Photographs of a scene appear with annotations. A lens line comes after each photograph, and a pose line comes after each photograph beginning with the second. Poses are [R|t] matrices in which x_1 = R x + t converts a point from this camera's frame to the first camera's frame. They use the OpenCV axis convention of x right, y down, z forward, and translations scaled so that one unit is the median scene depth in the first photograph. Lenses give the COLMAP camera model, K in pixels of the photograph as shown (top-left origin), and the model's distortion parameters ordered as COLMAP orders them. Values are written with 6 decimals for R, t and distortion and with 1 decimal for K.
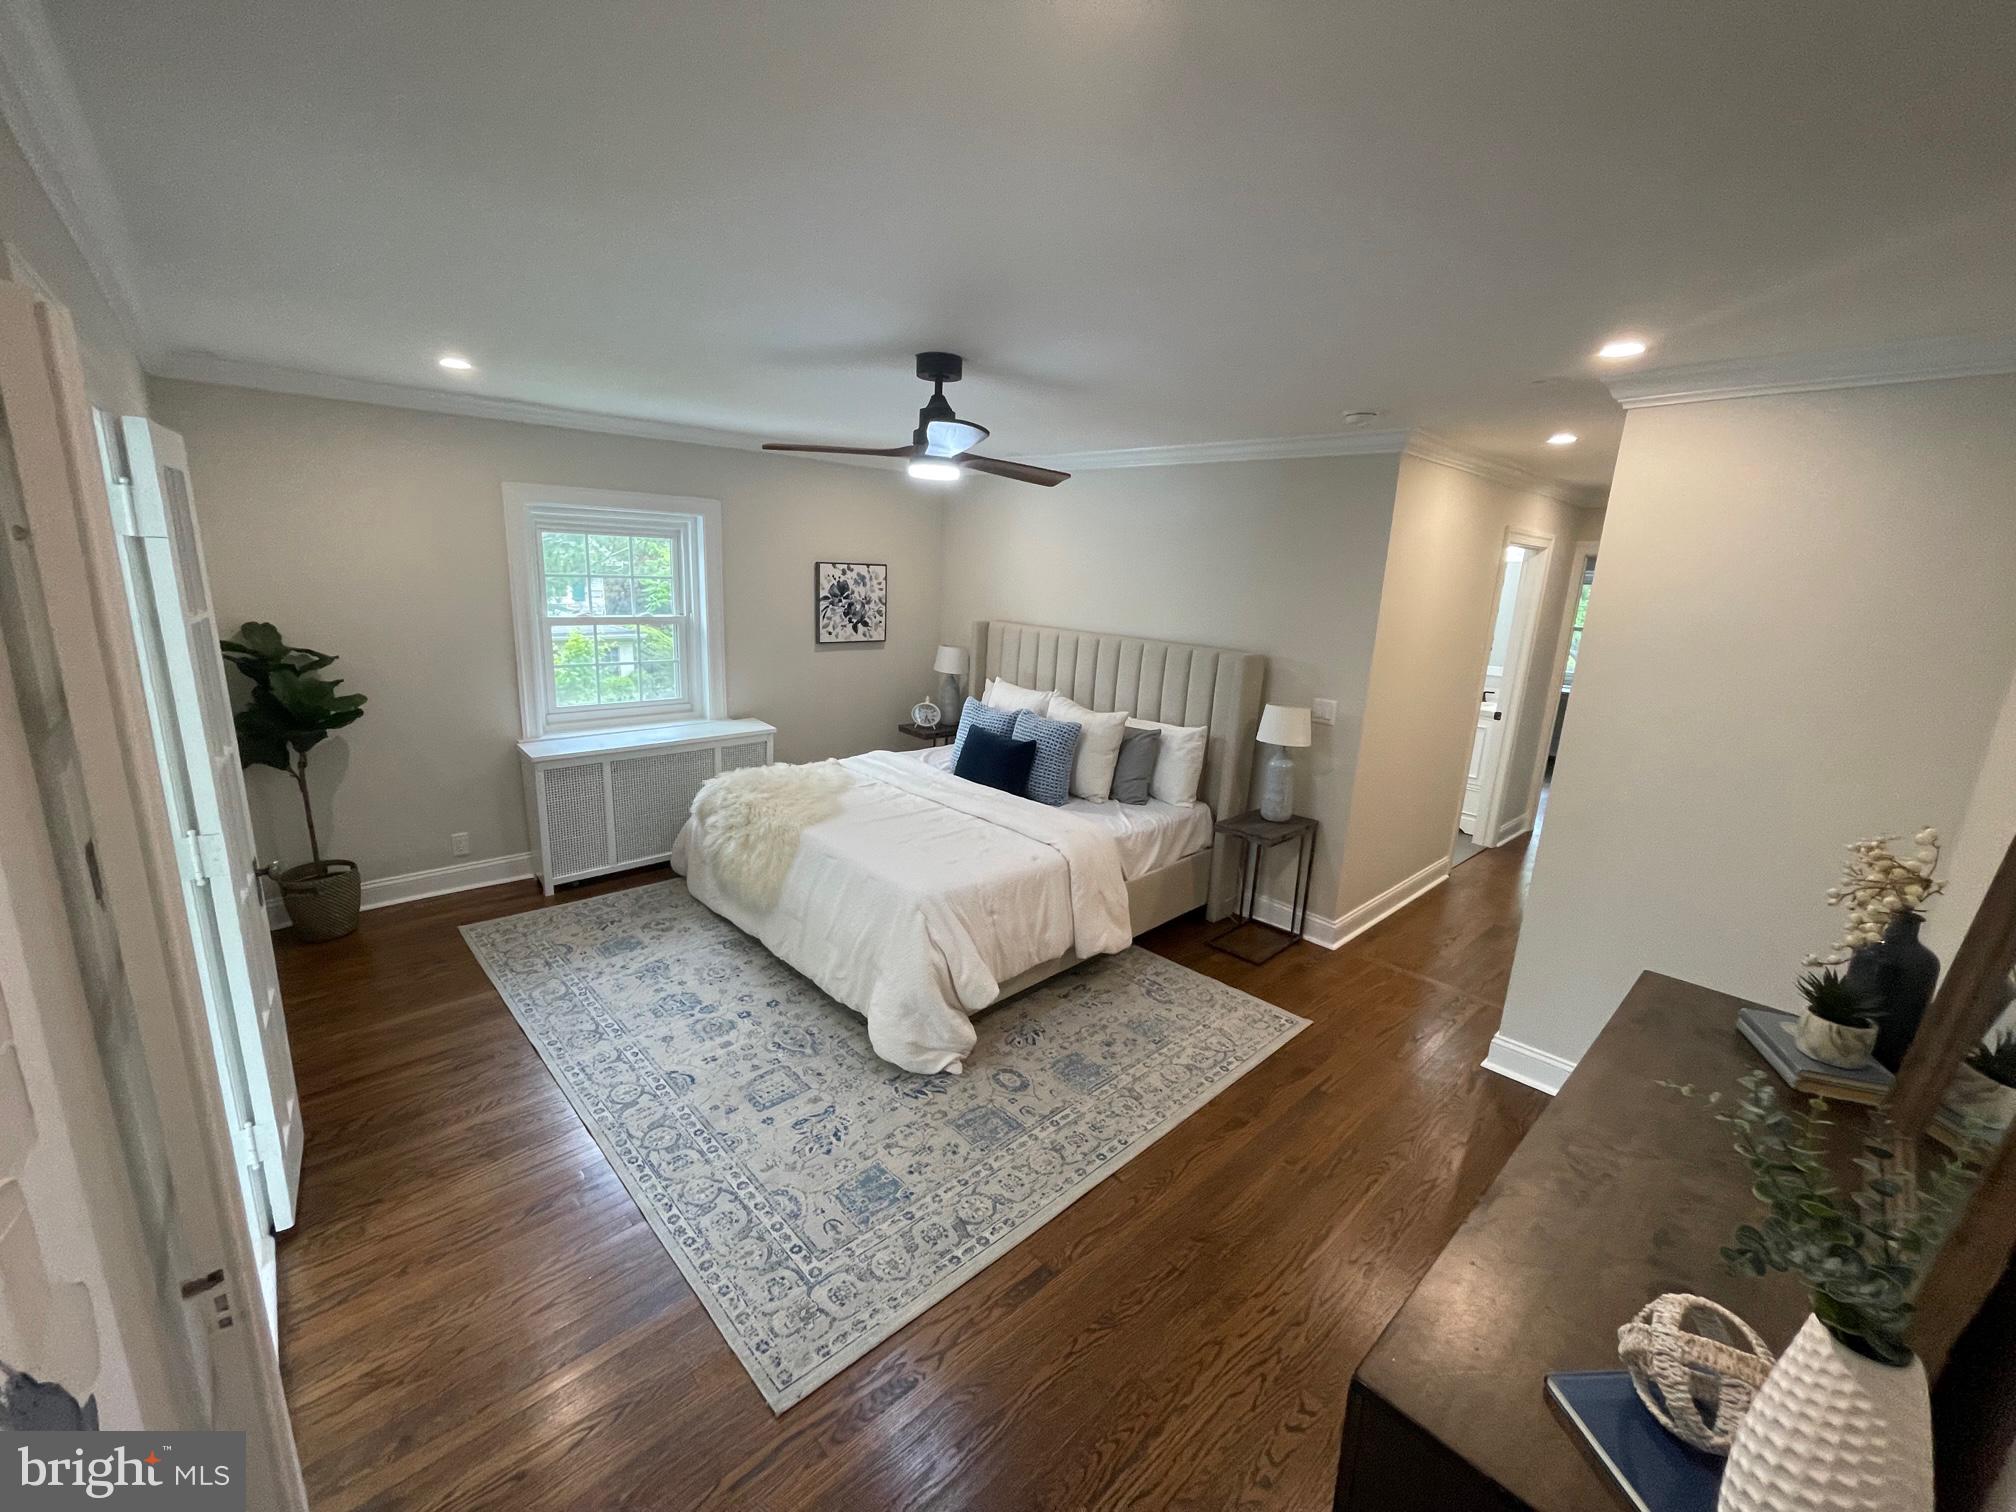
lens RADIAL K [[817.7, 0, 1008.4], [0, 817.7, 750.2], [0, 0, 1]] dist [-0.001626, -0.000091]
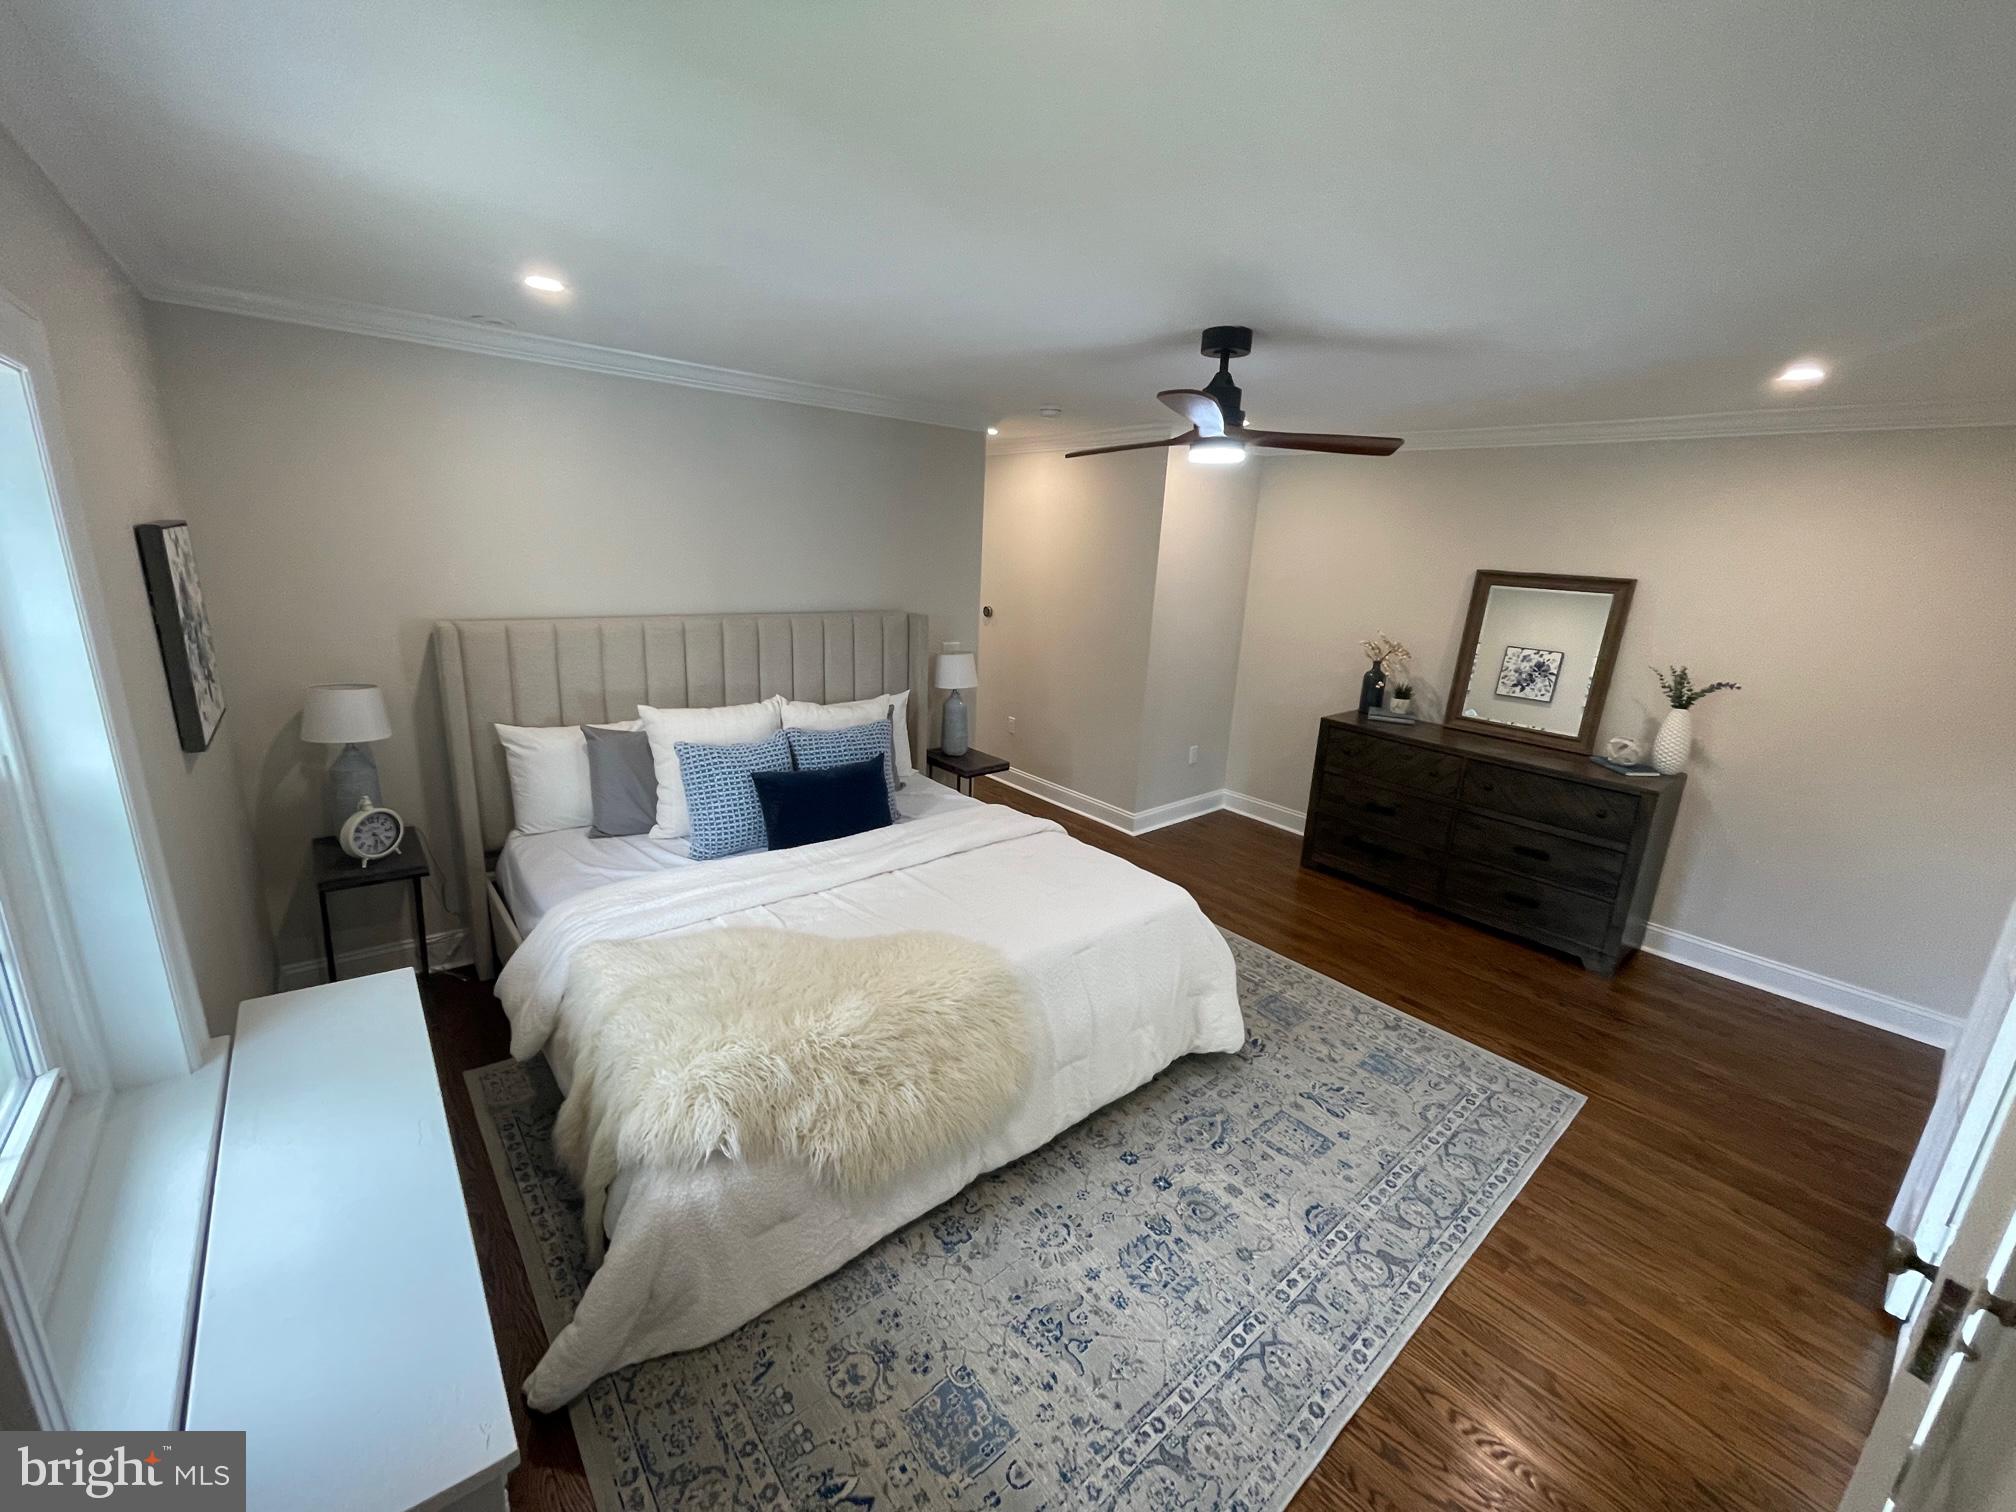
lens RADIAL K [[817.7, 0, 1009.7], [0, 817.7, 757.8], [0, 0, 1]] dist [-0.001626, -0.000091]
pose [[0.056191, -0.291620, 0.954882, -1.004887], [0.188561, 0.942282, 0.276676, -0.286067], [-0.980453, 0.164507, 0.107935, 1.089526]]
